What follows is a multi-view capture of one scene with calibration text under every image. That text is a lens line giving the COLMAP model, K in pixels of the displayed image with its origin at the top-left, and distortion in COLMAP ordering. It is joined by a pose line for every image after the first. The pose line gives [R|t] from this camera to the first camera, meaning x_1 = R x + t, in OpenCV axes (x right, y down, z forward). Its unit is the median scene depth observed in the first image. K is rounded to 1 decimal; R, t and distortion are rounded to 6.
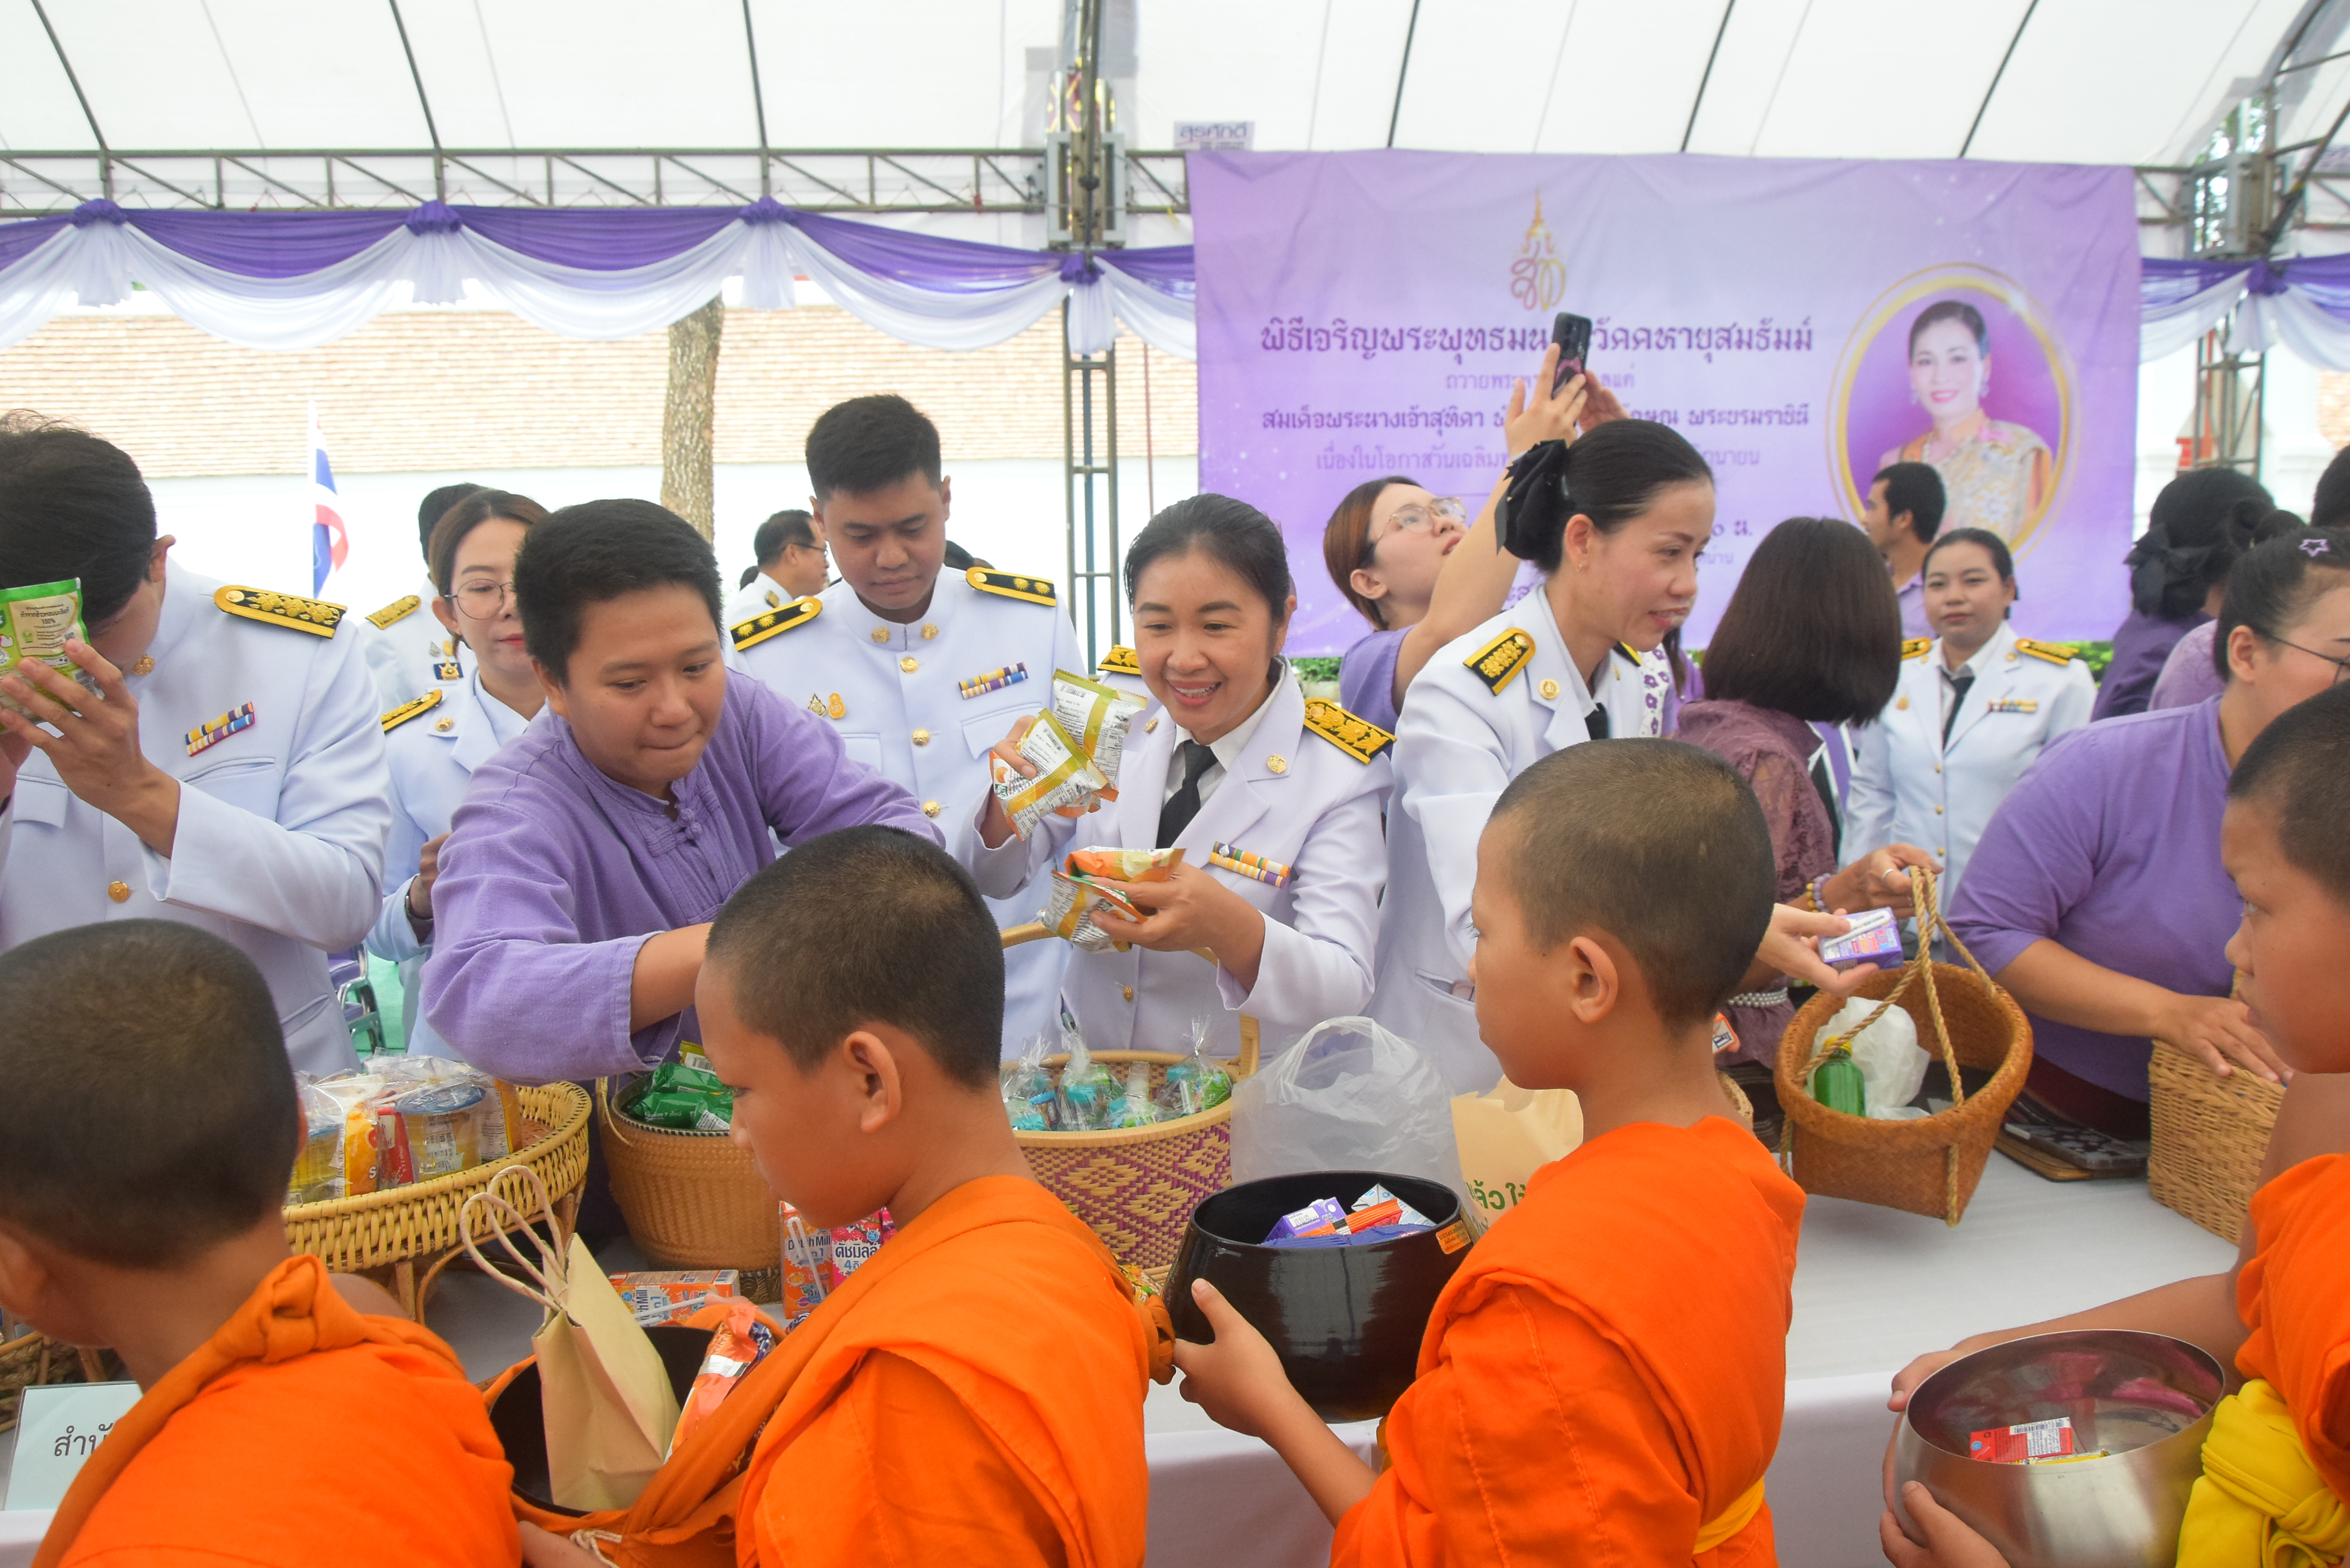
lens RADIAL K [[1796.7, 0, 1175.0], [0, 1796.7, 784.0], [0, 0, 1]] dist [-0.046198, 0.012947]
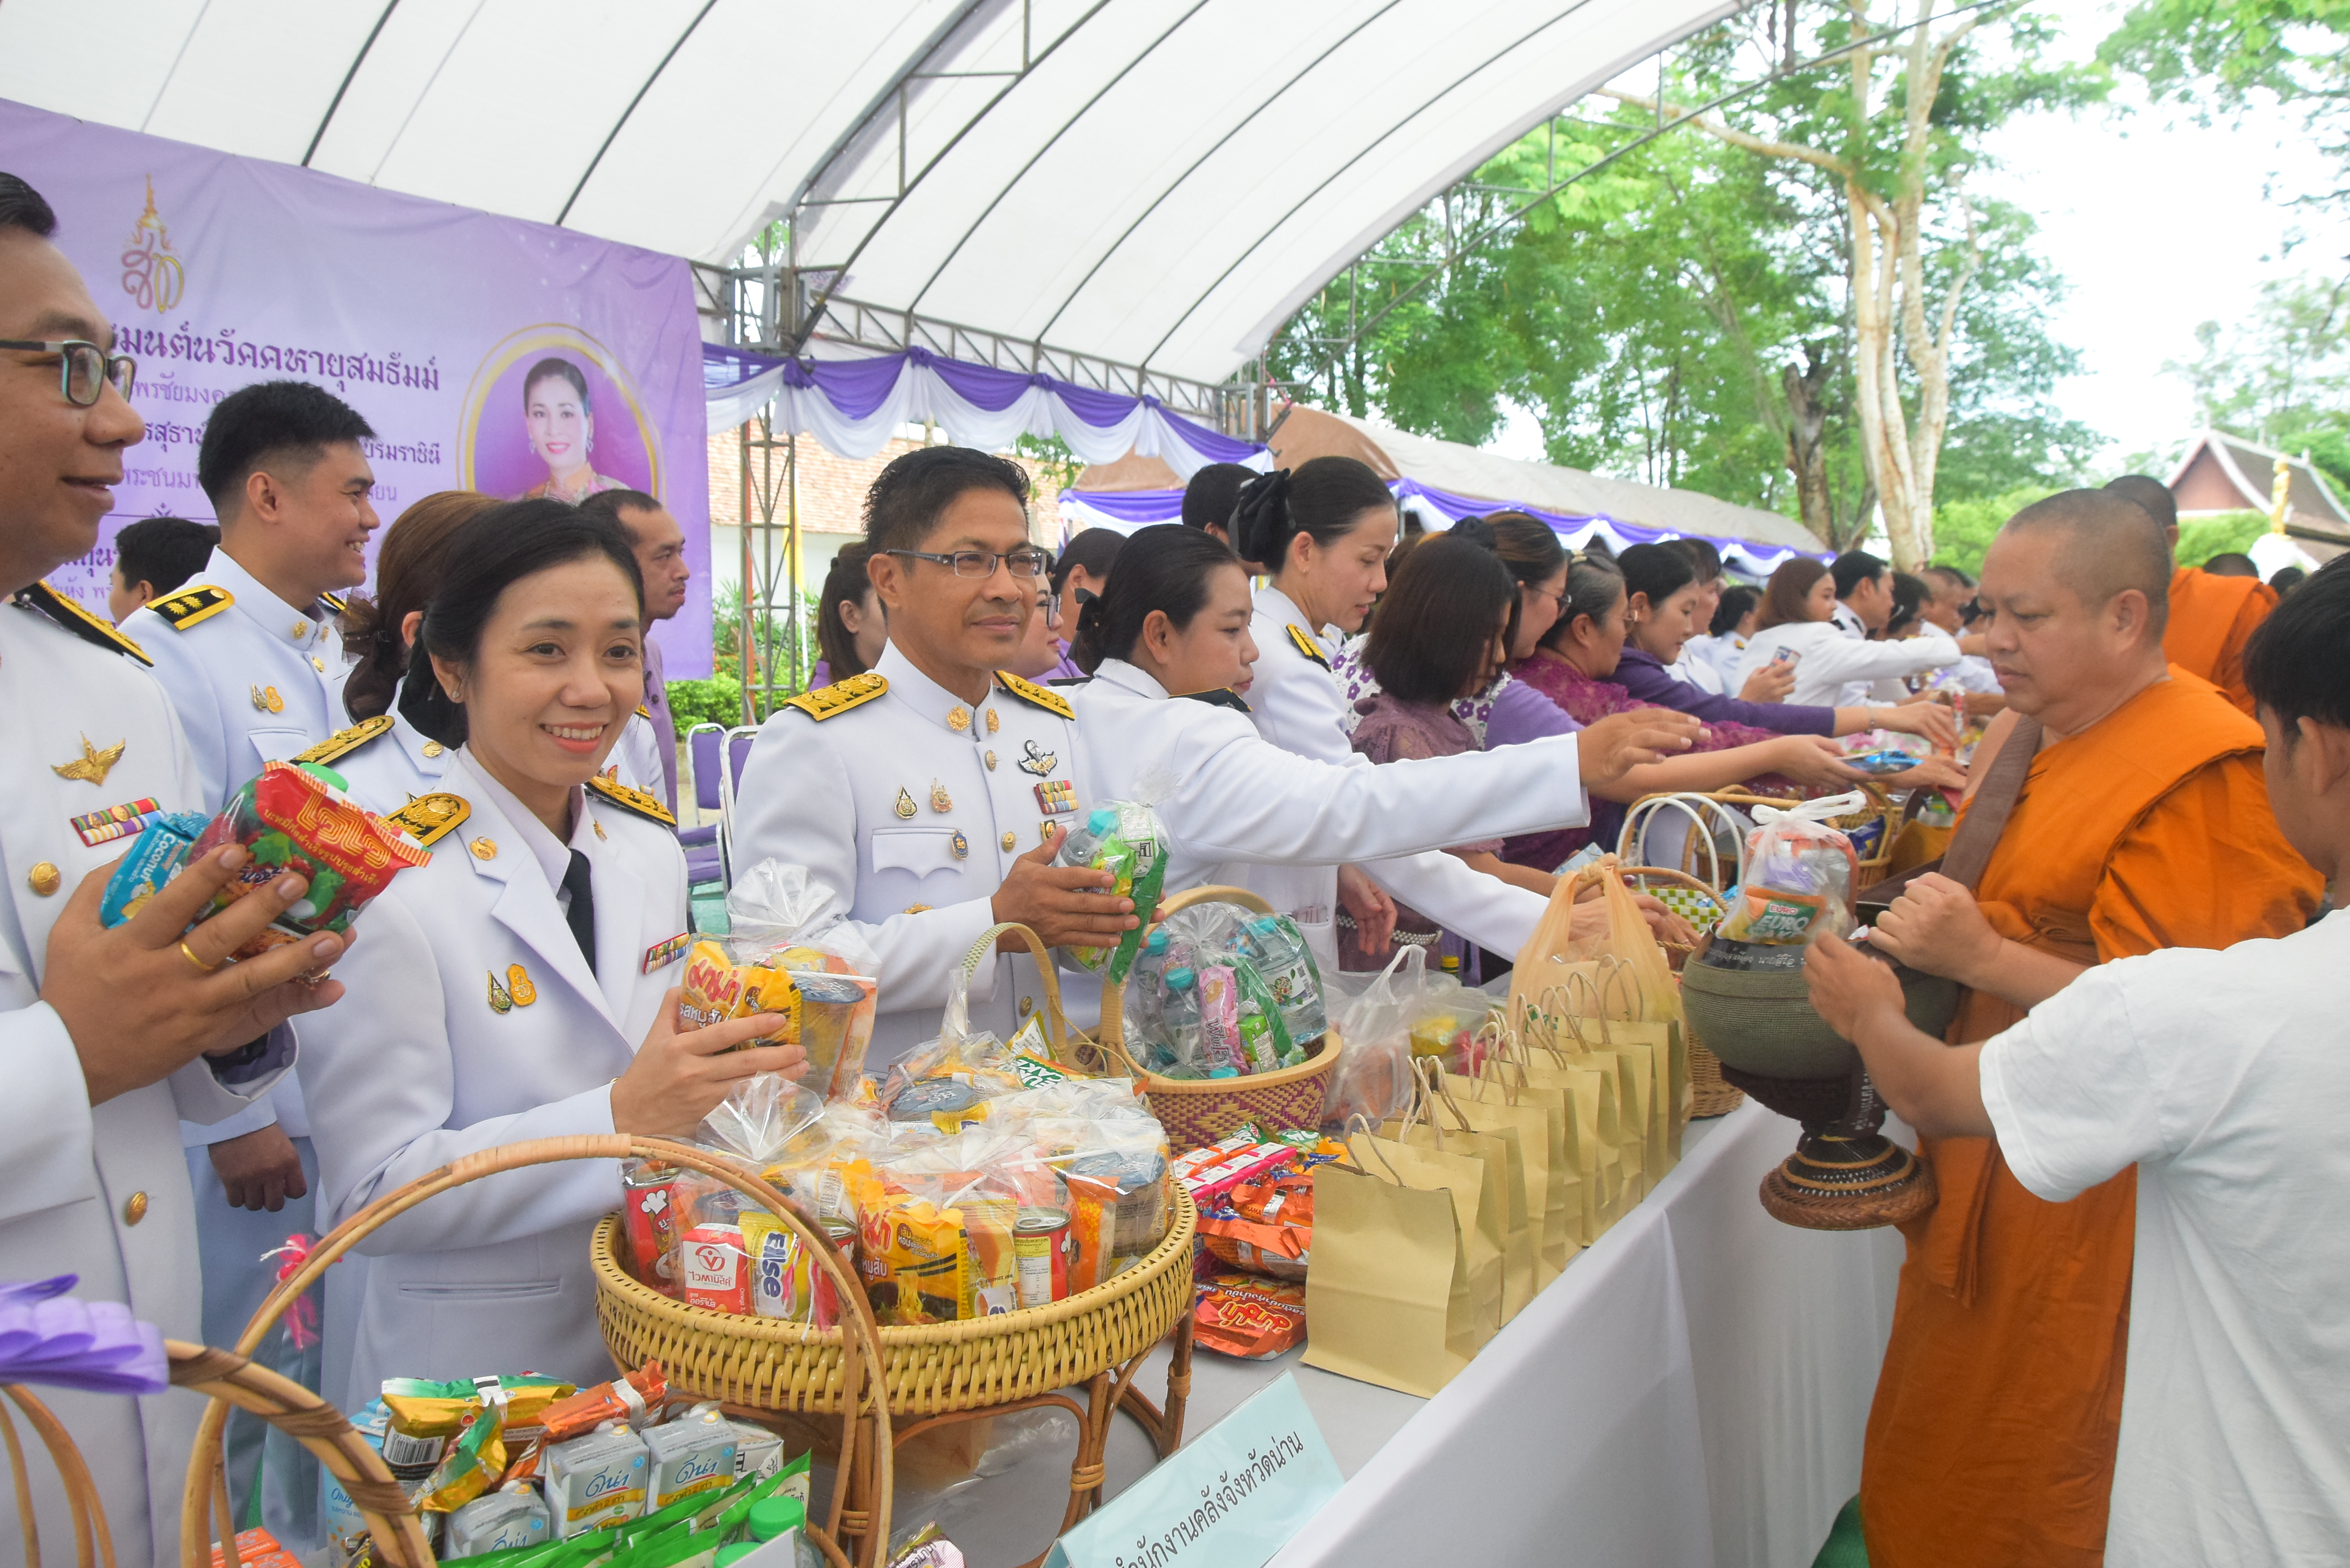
lens RADIAL K [[1796.7, 0, 1175.0], [0, 1796.7, 784.0], [0, 0, 1]] dist [-0.046198, 0.012947]
pose [[0.605684, -0.048276, 0.794239, -0.200235], [0.067782, 0.997660, 0.008950, -0.003326], [-0.792813, 0.048414, 0.607539, 0.074249]]
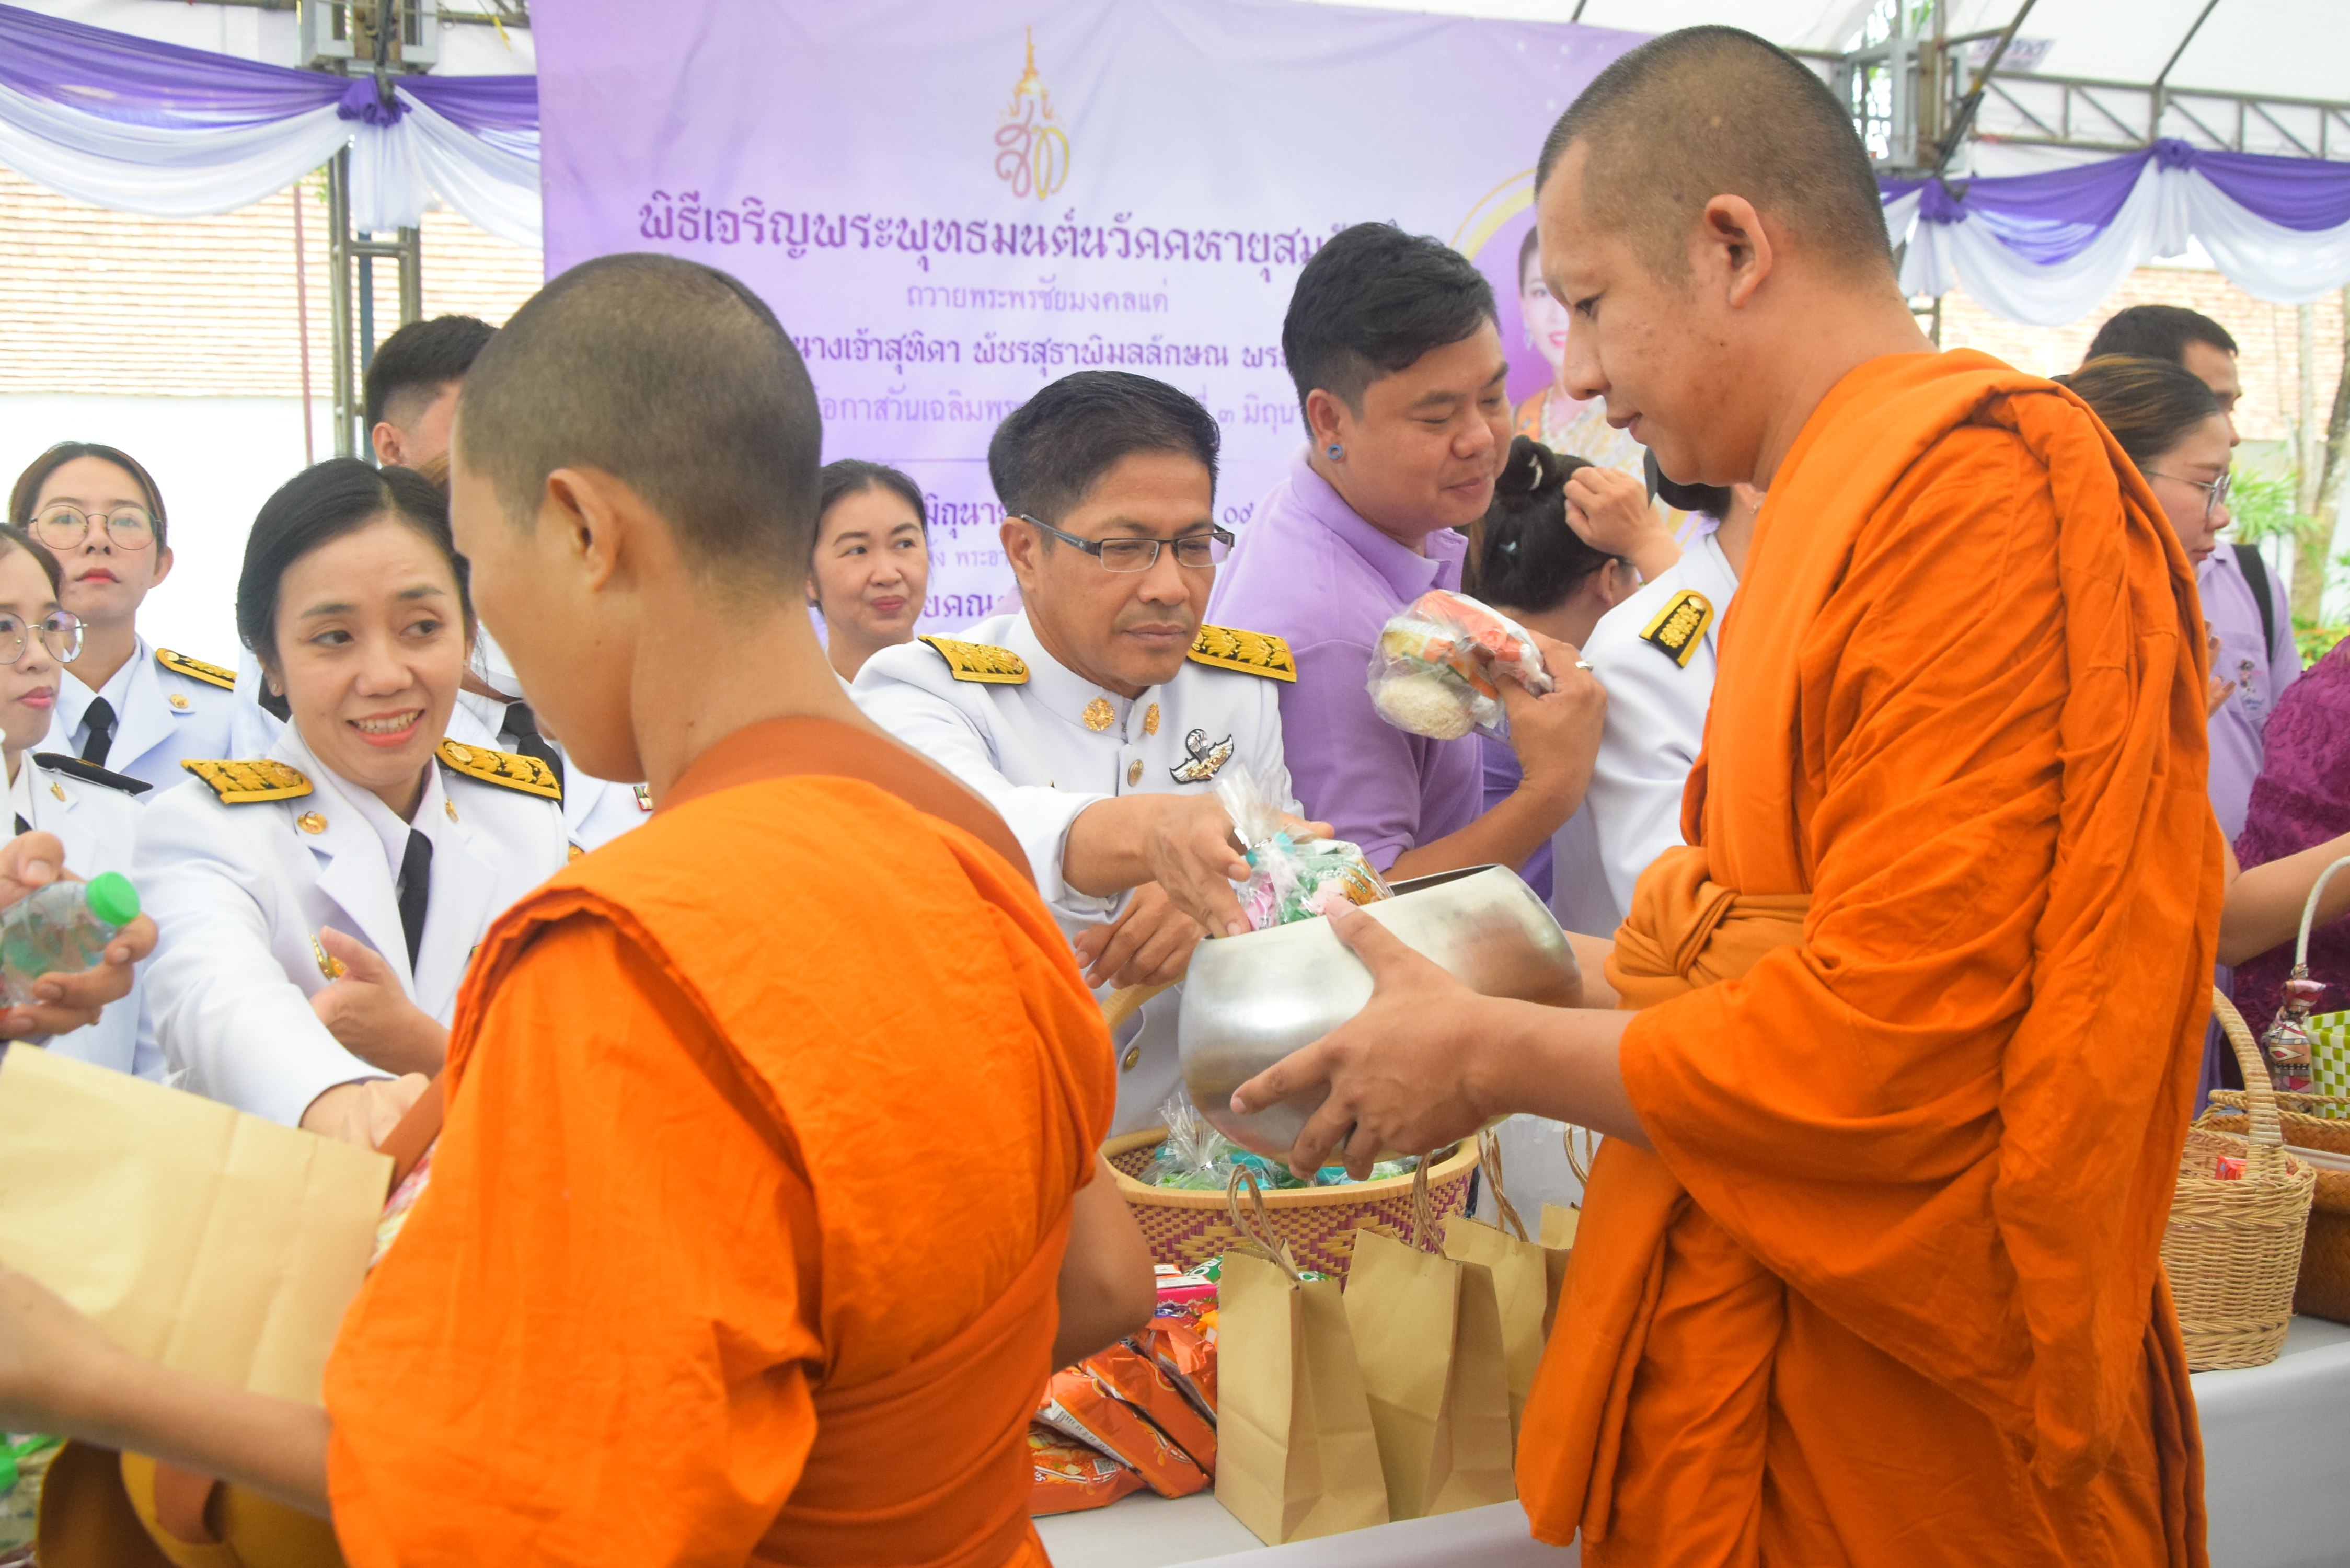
lens RADIAL K [[2823.7, 0, 1192.6], [0, 2823.7, 785.3], [0, 0, 1]] dist [-0.099662, 0.297442]
pose [[0.942090, -0.016436, 0.334956, -0.109262], [0.032864, 0.998516, -0.043435, 0.012658], [-0.333745, 0.051928, 0.941232, -0.039028]]
